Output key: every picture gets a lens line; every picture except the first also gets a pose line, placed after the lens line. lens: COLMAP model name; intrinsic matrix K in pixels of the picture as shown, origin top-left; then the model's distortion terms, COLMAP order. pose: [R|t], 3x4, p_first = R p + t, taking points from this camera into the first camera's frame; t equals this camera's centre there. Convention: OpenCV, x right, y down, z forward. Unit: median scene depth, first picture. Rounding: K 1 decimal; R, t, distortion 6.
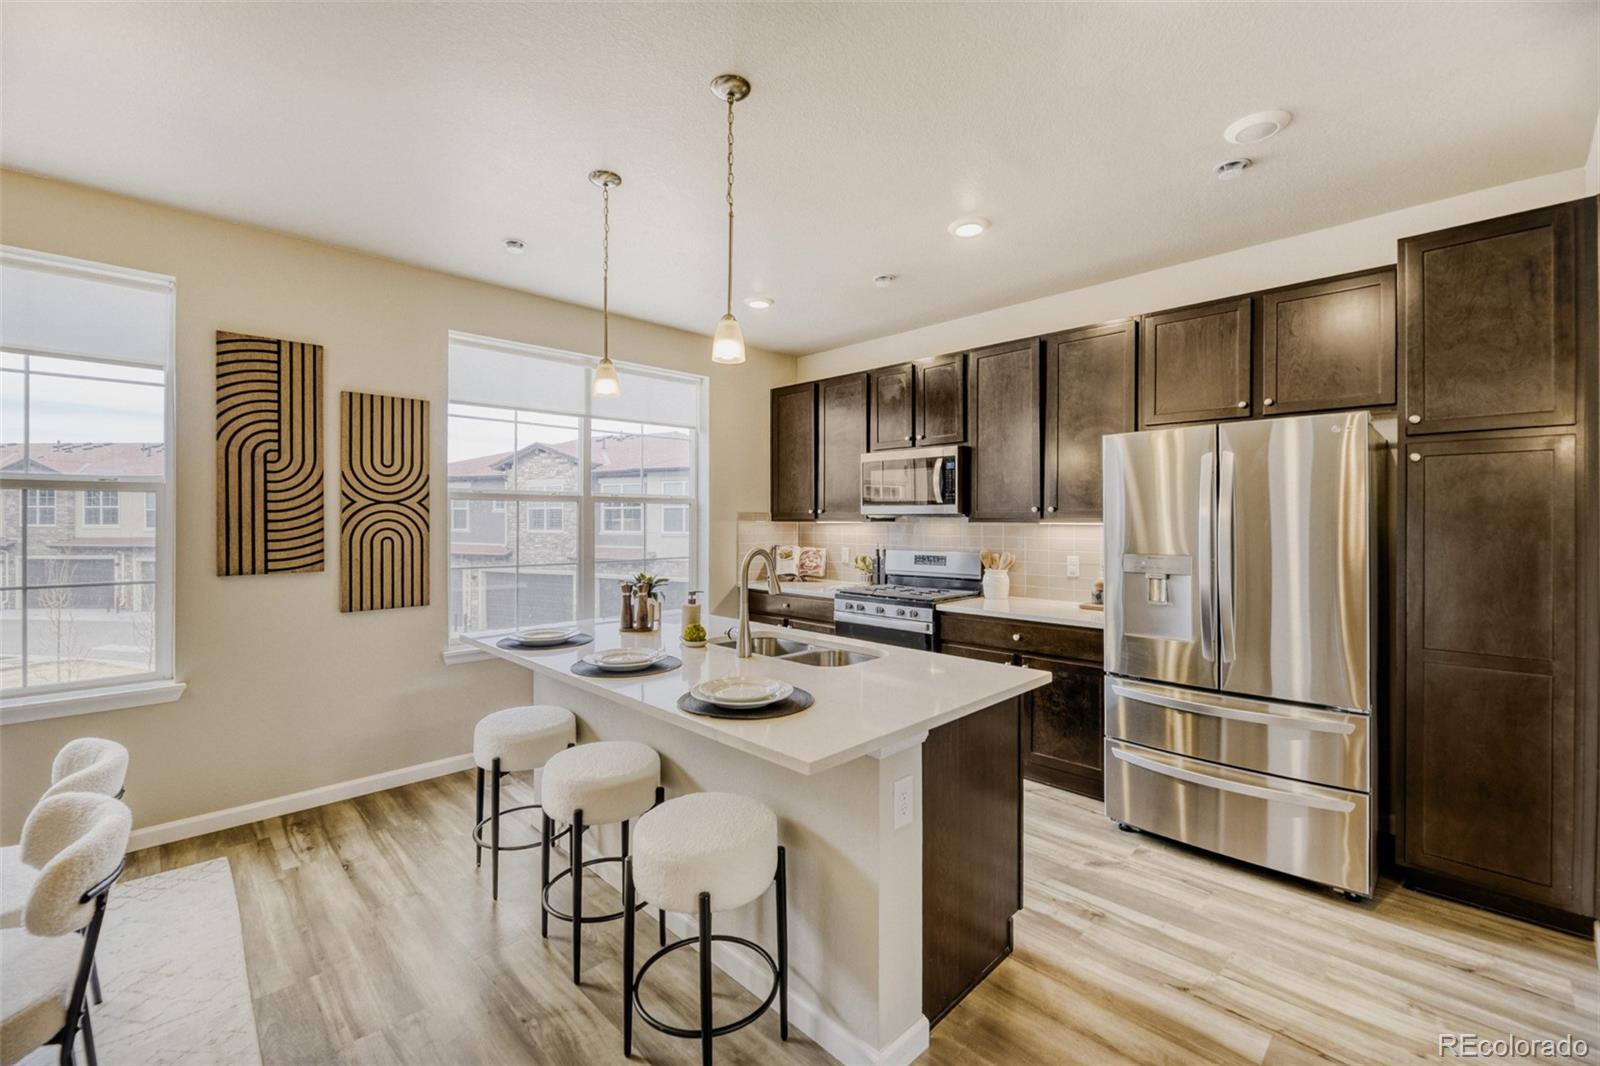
lens RADIAL K [[675.6, 0, 797.6], [0, 675.6, 517.8], [0, 0, 1]] dist [-0.003416, -0.000420]
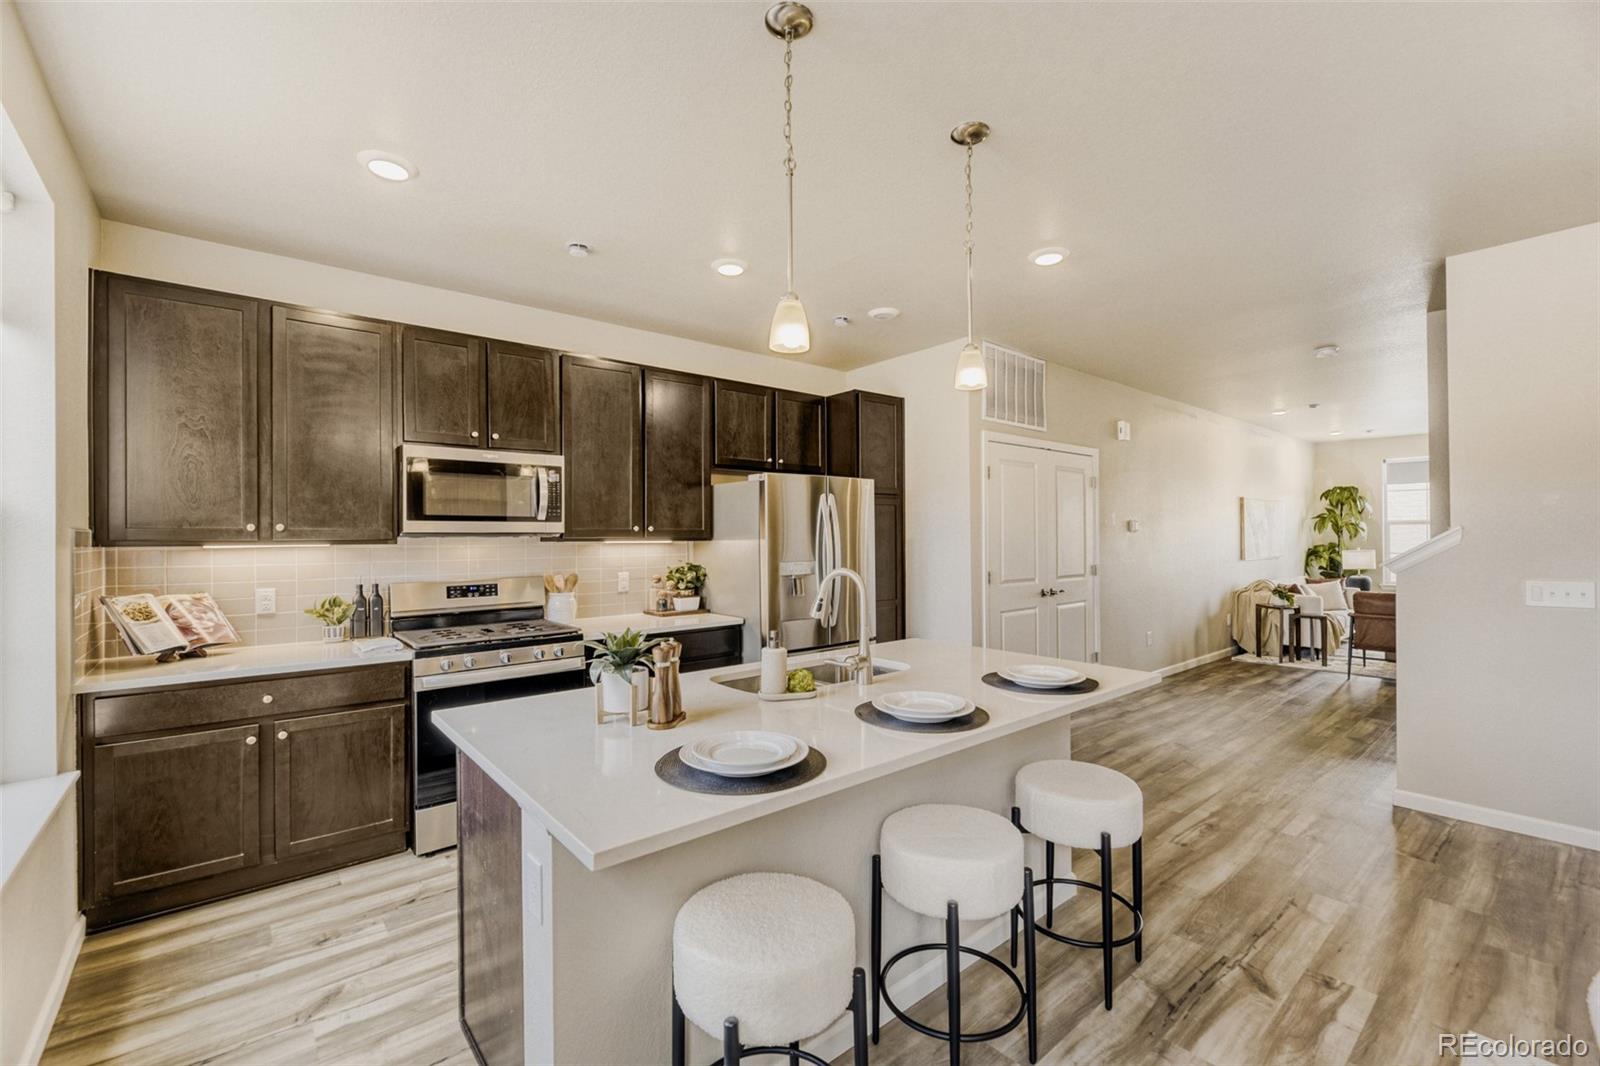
lens RADIAL K [[668.4, 0, 800.0], [0, 668.4, 533.0], [0, 0, 1]] dist [-0.002486, -0.000297]
pose [[0.085152, 0.004062, 0.996360, -0.805109], [0.006025, 0.999971, -0.004592, 0.000839], [-0.996350, 0.006394, 0.085125, 0.805711]]
